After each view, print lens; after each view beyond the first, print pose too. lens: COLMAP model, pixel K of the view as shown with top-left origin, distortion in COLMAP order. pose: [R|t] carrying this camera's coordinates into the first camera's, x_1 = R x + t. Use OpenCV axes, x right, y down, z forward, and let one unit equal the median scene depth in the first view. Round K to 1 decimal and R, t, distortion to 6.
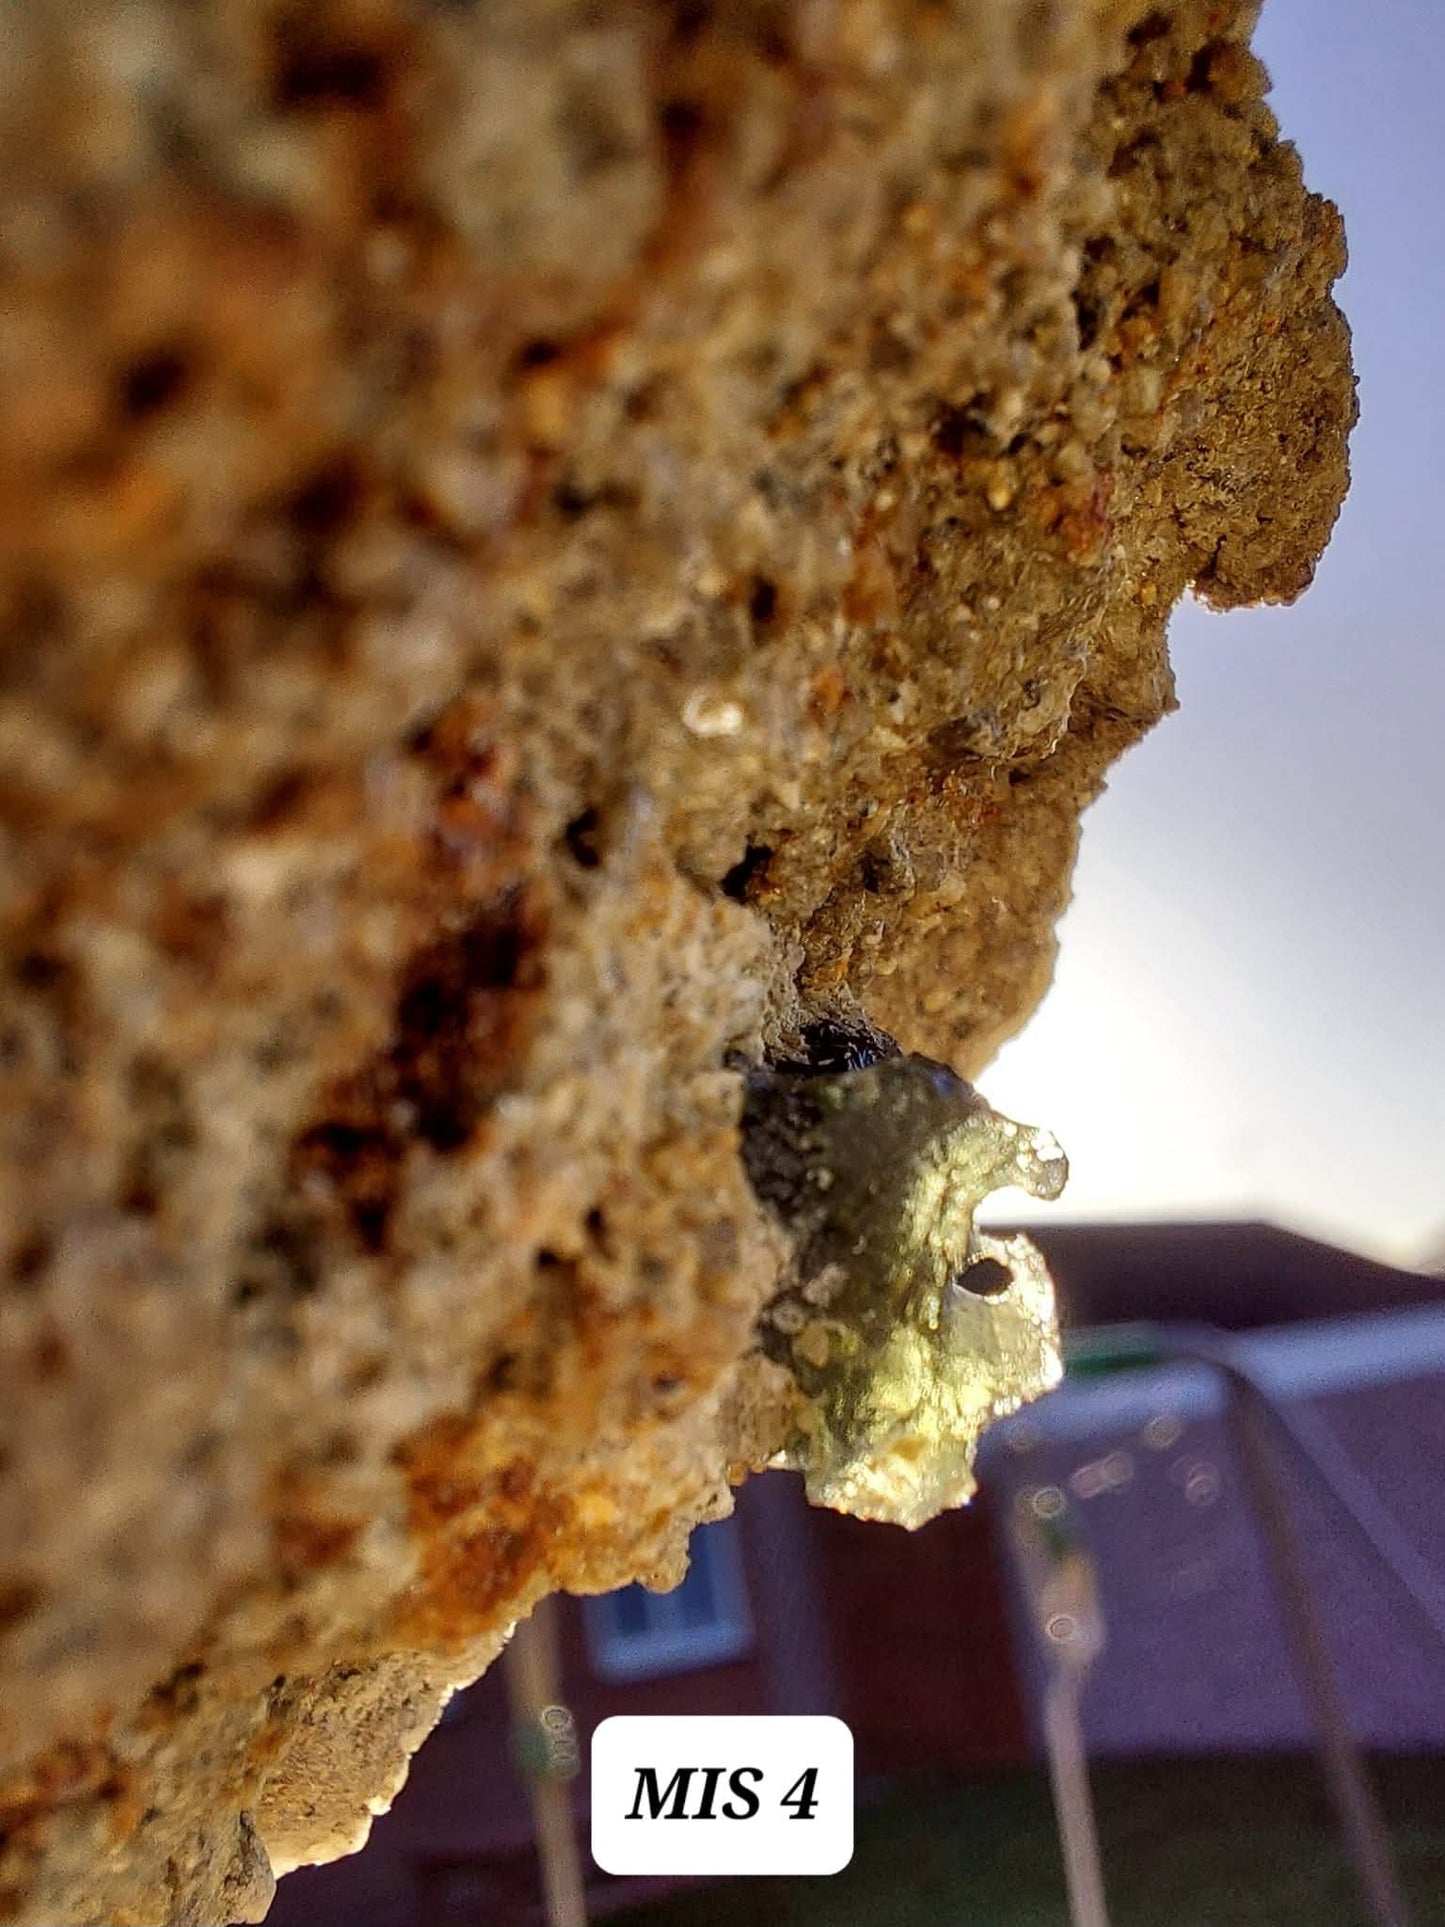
lens RADIAL K [[1903.3, 0, 692.7], [0, 1903.3, 917.8], [0, 0, 1]] dist [-0.098918, 0.147349]
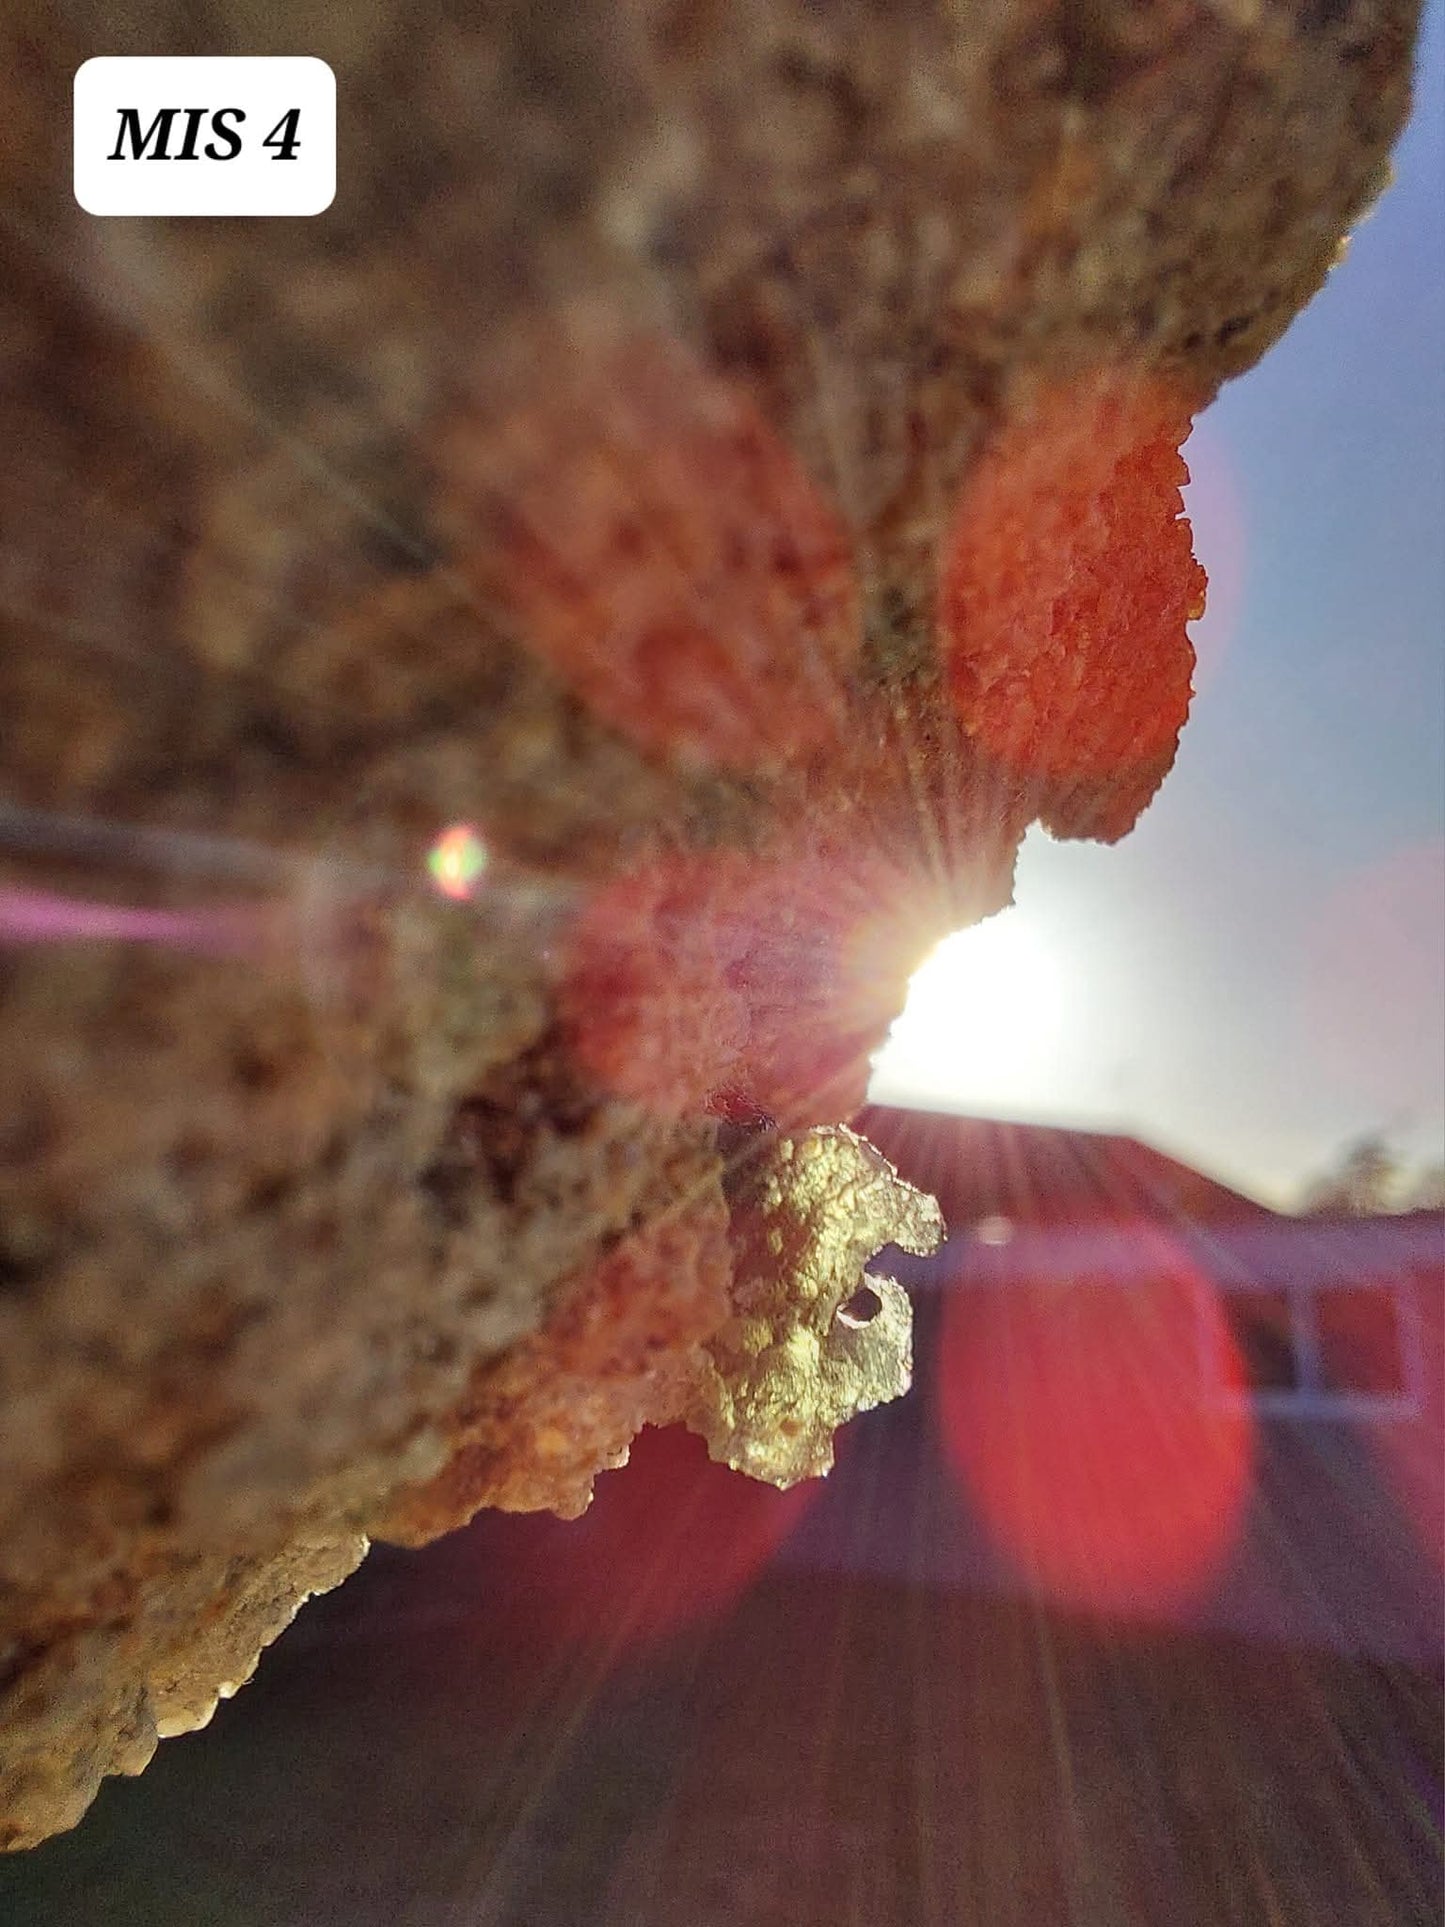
lens RADIAL K [[1575.3, 0, 695.3], [0, 1575.3, 895.0], [0, 0, 1]] dist [-0.108967, 0.151308]
pose [[0.970677, 0.184523, 0.154070, -0.182427], [-0.170669, 0.980355, -0.098879, 0.041058], [-0.169289, 0.069684, 0.983100, -0.064757]]
